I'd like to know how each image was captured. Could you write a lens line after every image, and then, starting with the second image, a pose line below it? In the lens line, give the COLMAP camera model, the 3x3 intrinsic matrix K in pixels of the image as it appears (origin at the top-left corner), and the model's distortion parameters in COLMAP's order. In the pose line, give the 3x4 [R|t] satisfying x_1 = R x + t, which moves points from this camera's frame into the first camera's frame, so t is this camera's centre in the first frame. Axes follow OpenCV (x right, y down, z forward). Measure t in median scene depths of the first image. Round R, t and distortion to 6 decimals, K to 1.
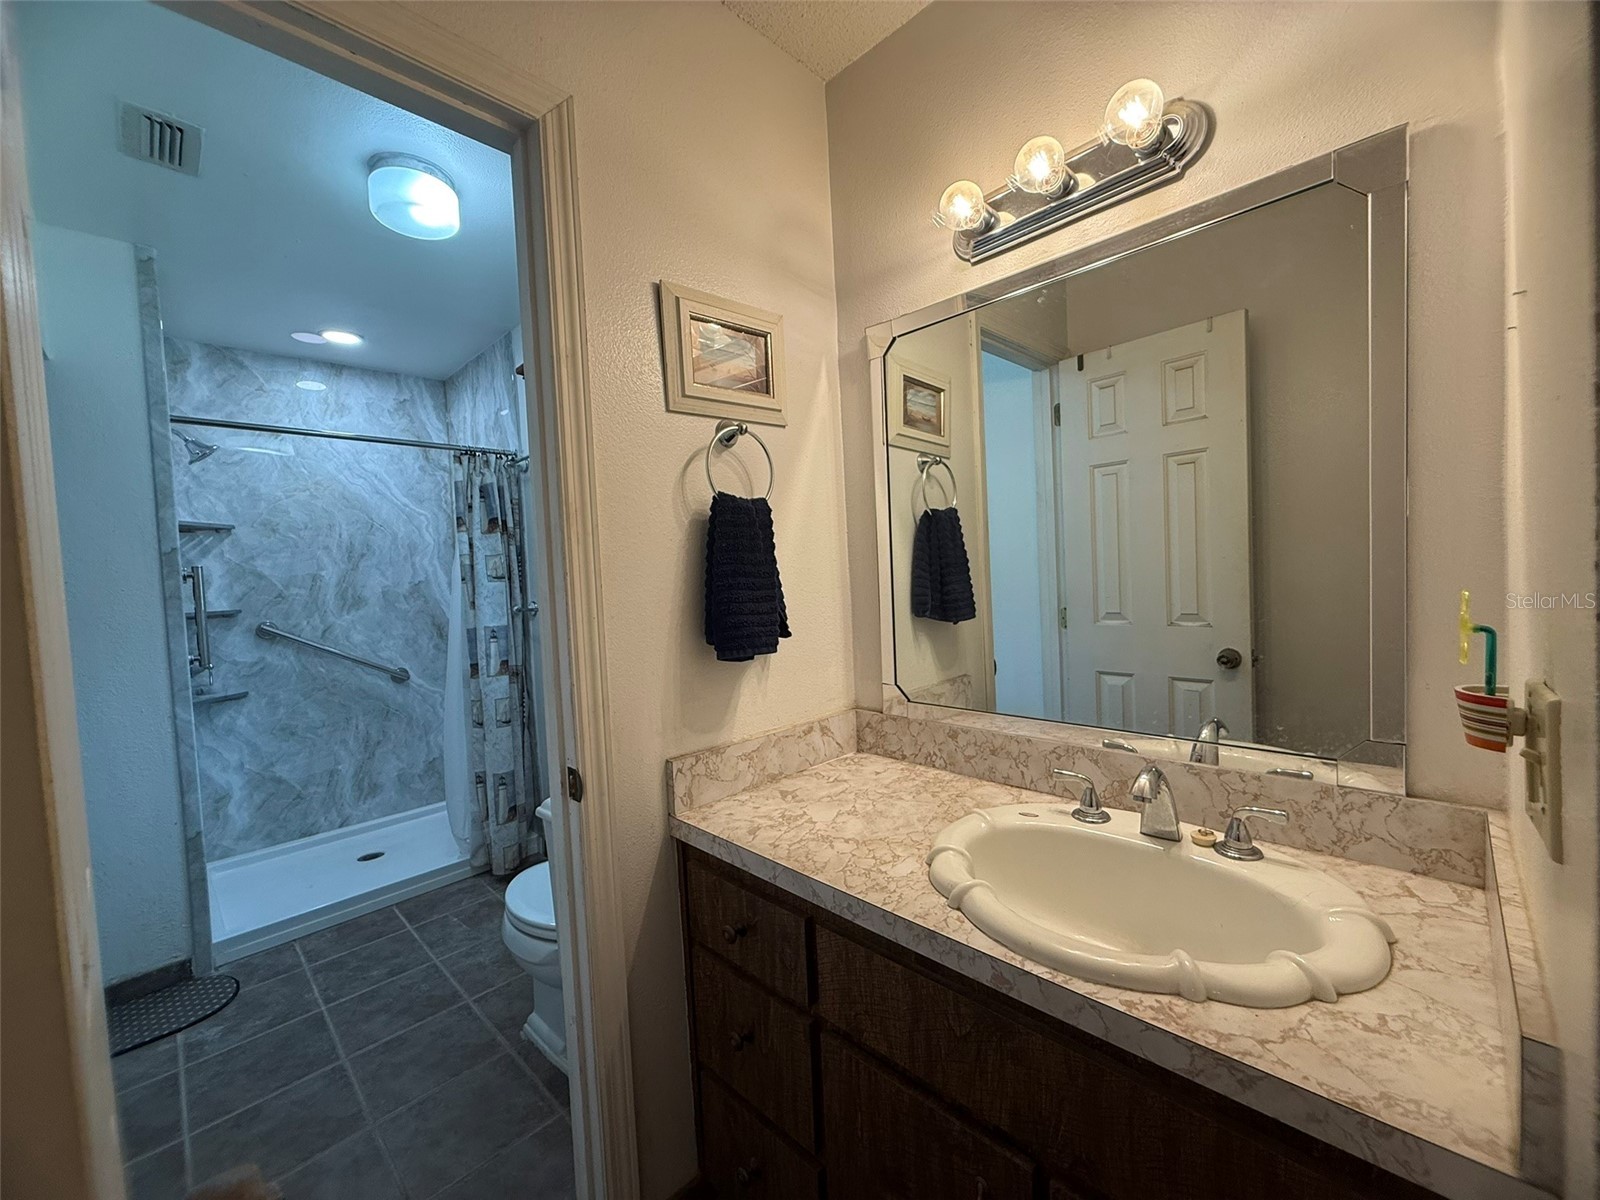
lens RADIAL K [[638.6, 0, 793.9], [0, 638.6, 599.4], [0, 0, 1]] dist [0.000645, -0.000722]
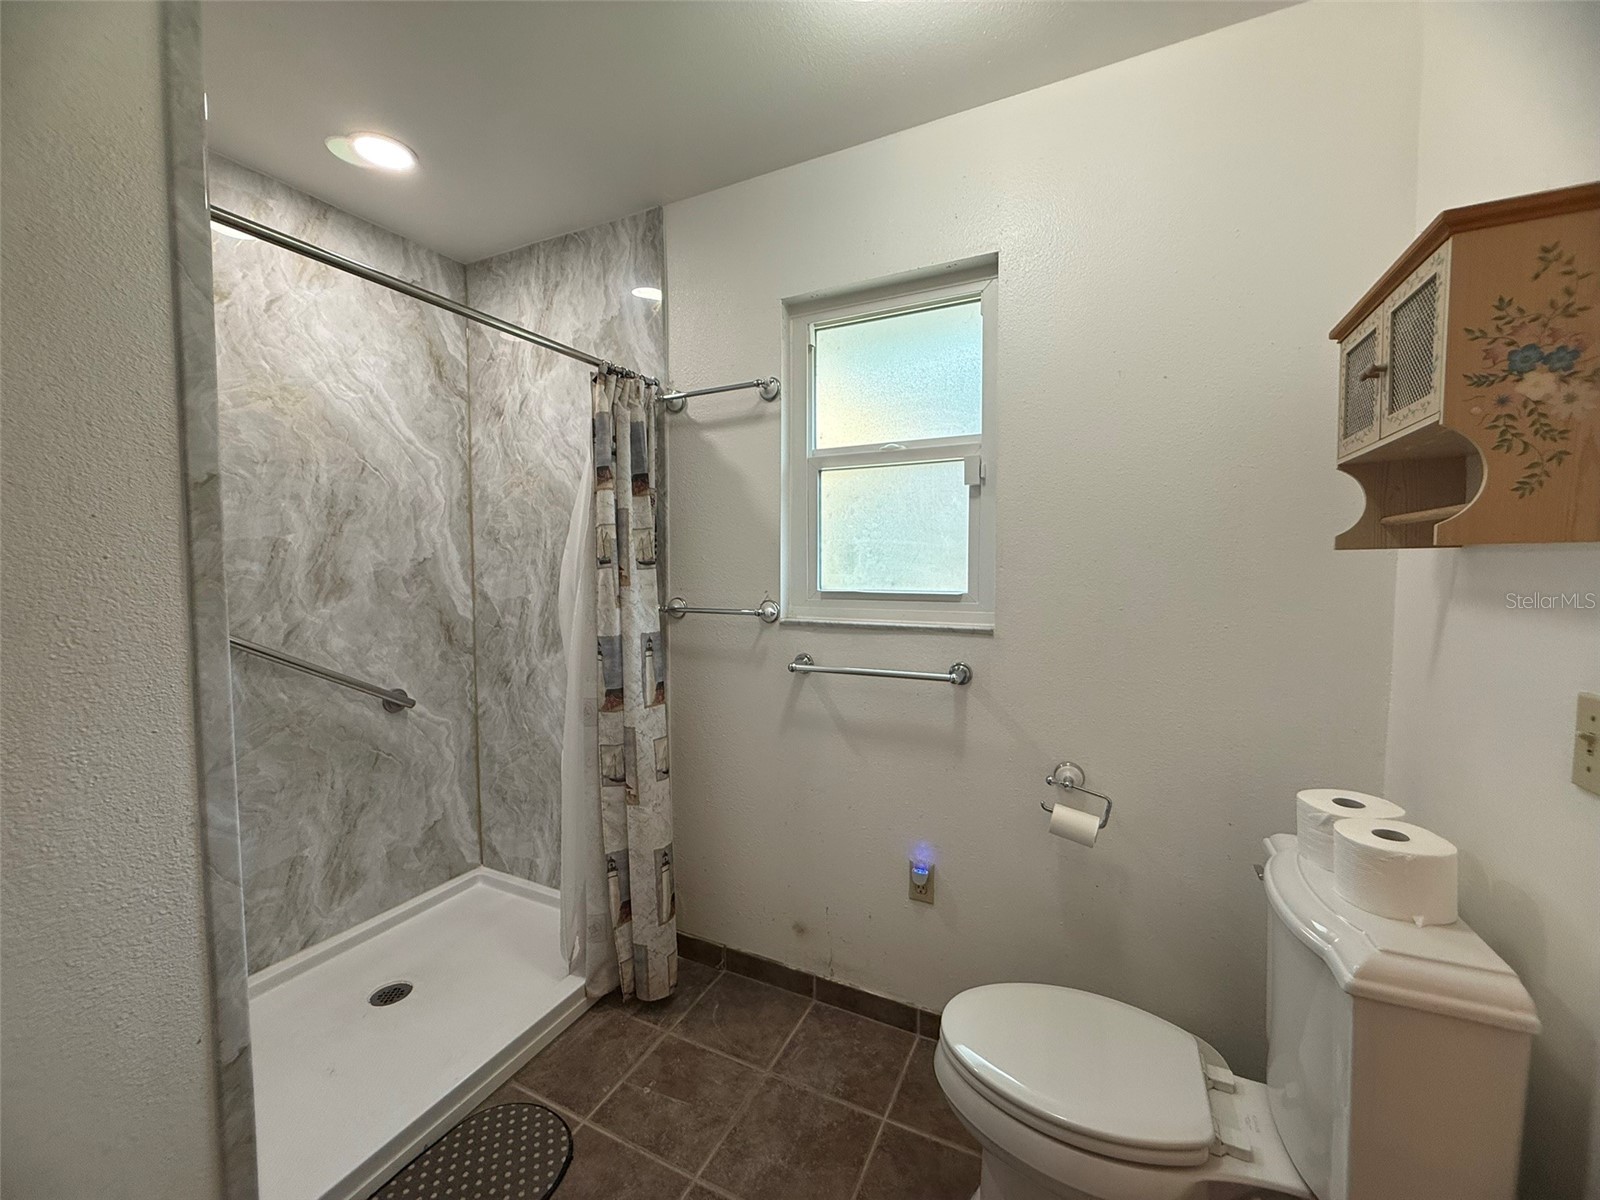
lens RADIAL K [[638.6, 0, 793.9], [0, 638.6, 599.4], [0, 0, 1]] dist [0.000645, -0.000722]
pose [[0.947816, 0.031627, 0.317246, -0.456178], [-0.034864, 0.999382, 0.004530, -0.002087], [-0.316906, -0.015354, 0.948333, 0.260208]]
